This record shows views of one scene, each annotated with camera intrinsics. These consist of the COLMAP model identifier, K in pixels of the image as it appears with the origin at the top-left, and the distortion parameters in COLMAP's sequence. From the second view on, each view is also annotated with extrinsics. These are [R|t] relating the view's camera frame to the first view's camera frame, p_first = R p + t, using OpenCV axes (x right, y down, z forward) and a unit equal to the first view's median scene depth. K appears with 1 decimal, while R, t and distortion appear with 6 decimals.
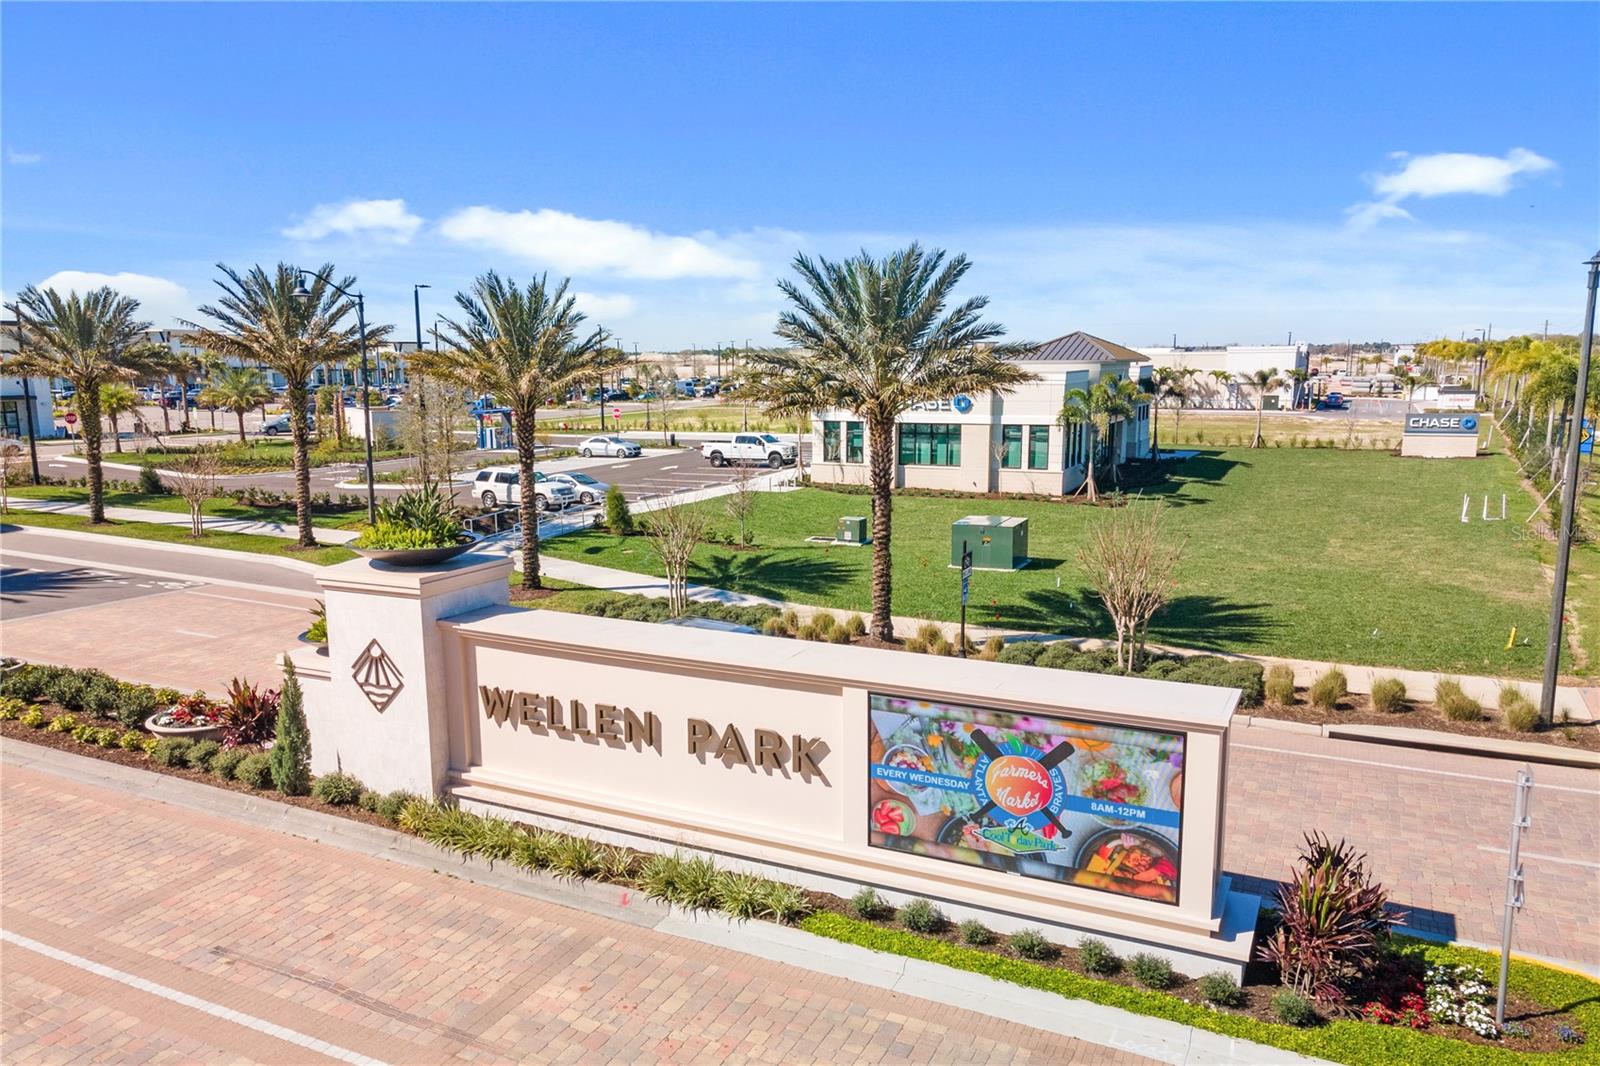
lens RADIAL K [[1162.9, 0, 790.1], [0, 1162.9, 558.1], [0, 0, 1]] dist [0.033998, 0.006069]
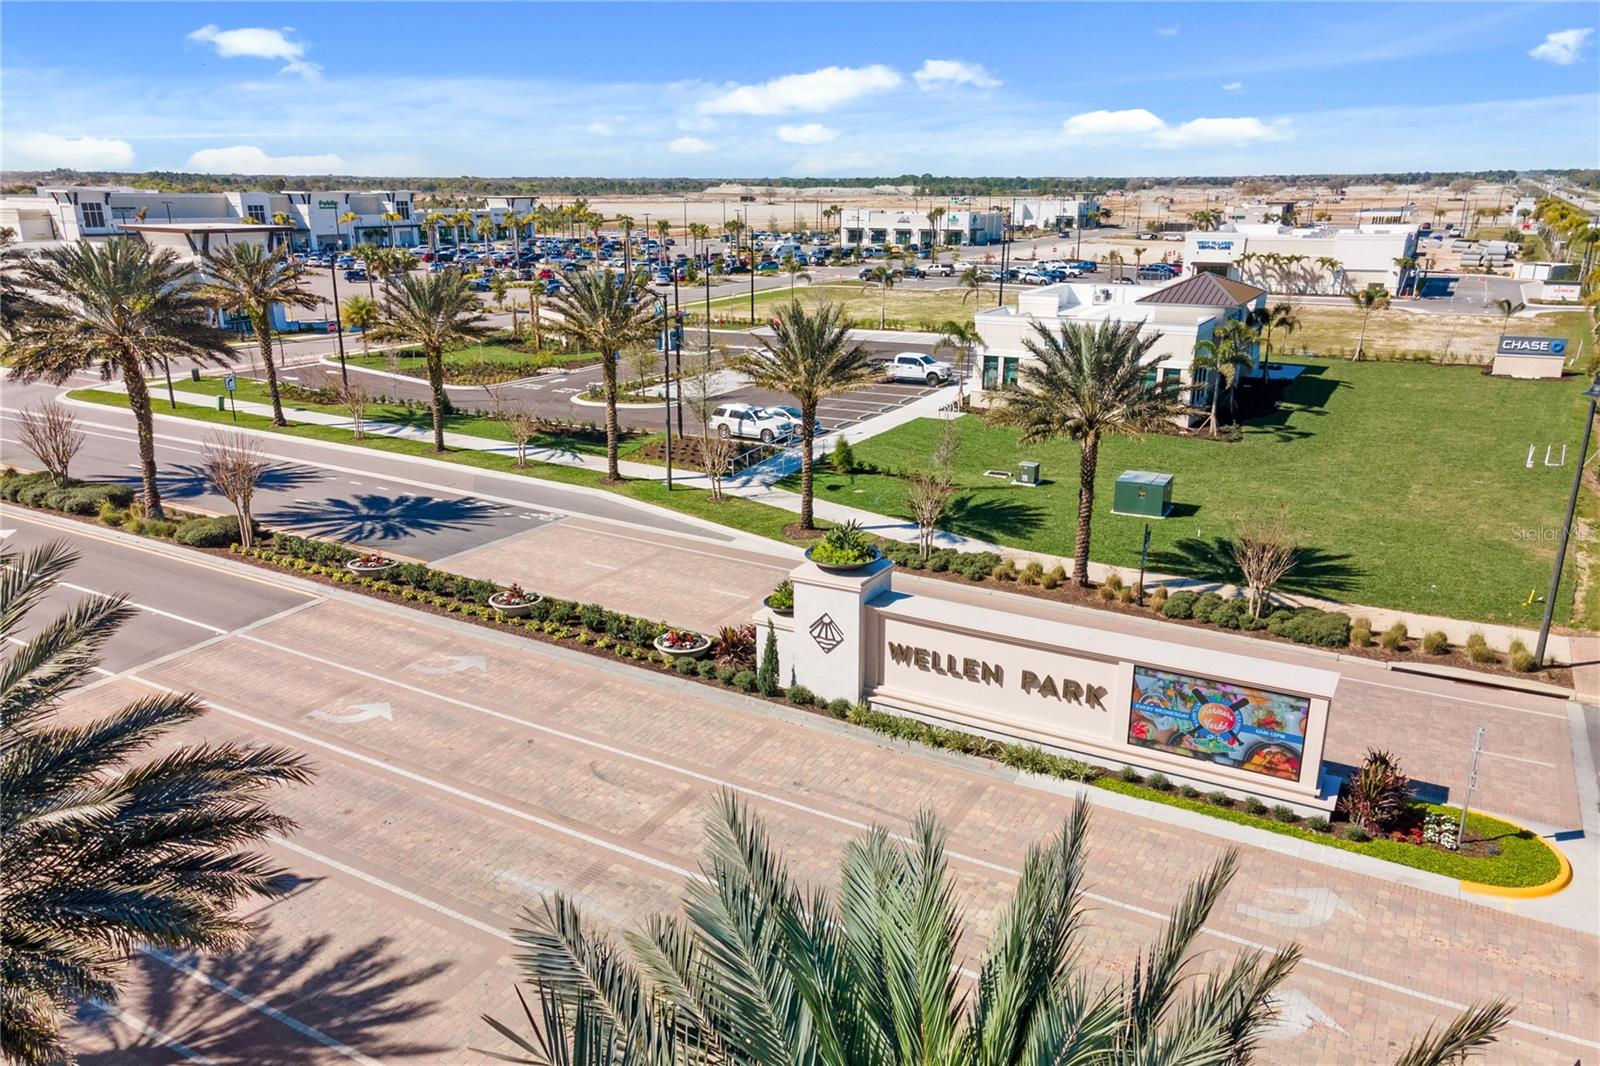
lens RADIAL K [[1162.9, 0, 790.1], [0, 1162.9, 558.1], [0, 0, 1]] dist [0.033998, 0.006069]
pose [[0.998082, 0.022660, -0.057611, -0.328769], [-0.014403, 0.990064, 0.139879, -0.267385], [0.060209, -0.138781, 0.988491, -0.746221]]
